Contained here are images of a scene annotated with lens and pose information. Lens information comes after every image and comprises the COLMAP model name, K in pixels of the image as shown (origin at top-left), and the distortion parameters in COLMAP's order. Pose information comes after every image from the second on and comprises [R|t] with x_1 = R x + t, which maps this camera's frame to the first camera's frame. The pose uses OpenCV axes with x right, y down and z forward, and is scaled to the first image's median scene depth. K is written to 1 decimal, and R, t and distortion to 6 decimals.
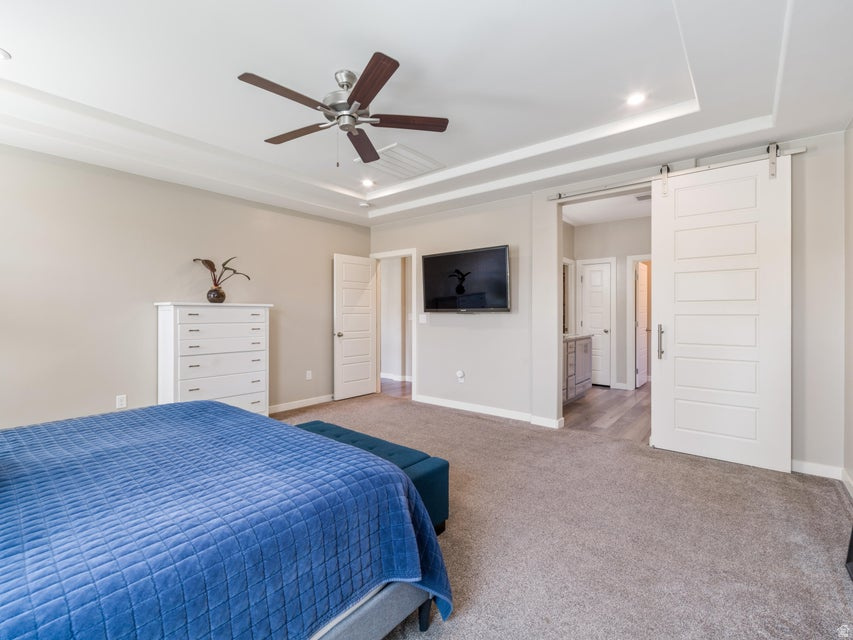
lens RADIAL K [[388.7, 0, 426.4], [0, 388.7, 309.0], [0, 0, 1]] dist [-0.000369, 0.000051]
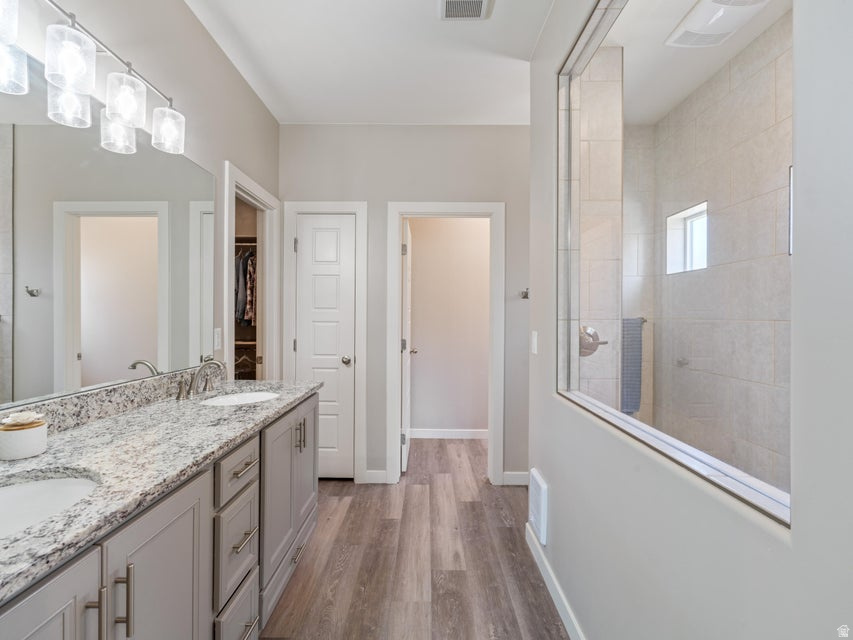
lens RADIAL K [[393.5, 0, 424.4], [0, 393.5, 314.6], [0, 0, 1]] dist [0.003180, 0.000067]
pose [[0.779548, 0.002871, 0.626335, 0.295281], [-0.006810, 0.999969, 0.003892, -0.000676], [-0.626305, -0.007299, 0.779544, 0.705991]]
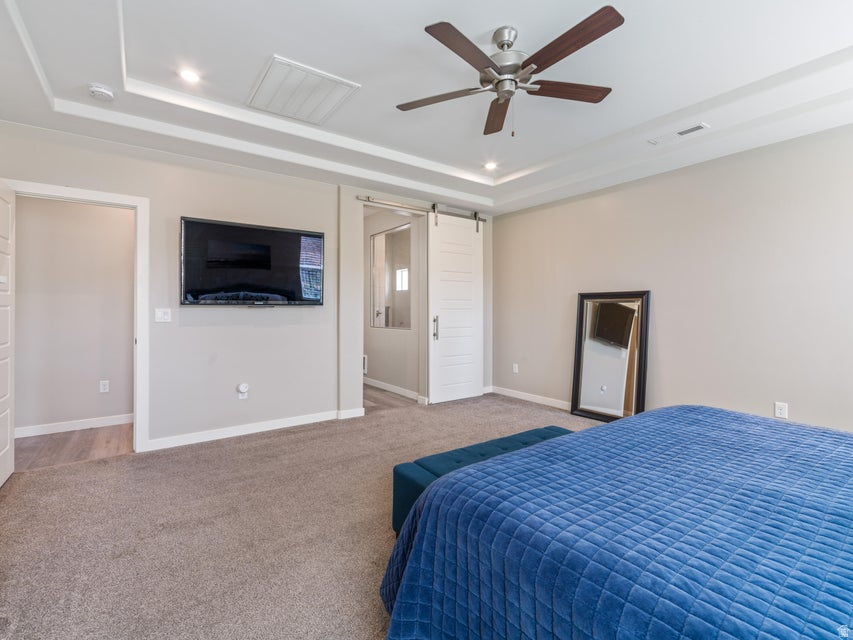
lens RADIAL K [[393.5, 0, 424.4], [0, 393.5, 314.6], [0, 0, 1]] dist [0.003180, 0.000067]
pose [[0.263373, -0.015671, 0.964567, -0.510284], [-0.017177, 0.999633, 0.020931, 0.002372], [-0.964541, -0.022081, 0.263007, 0.425906]]
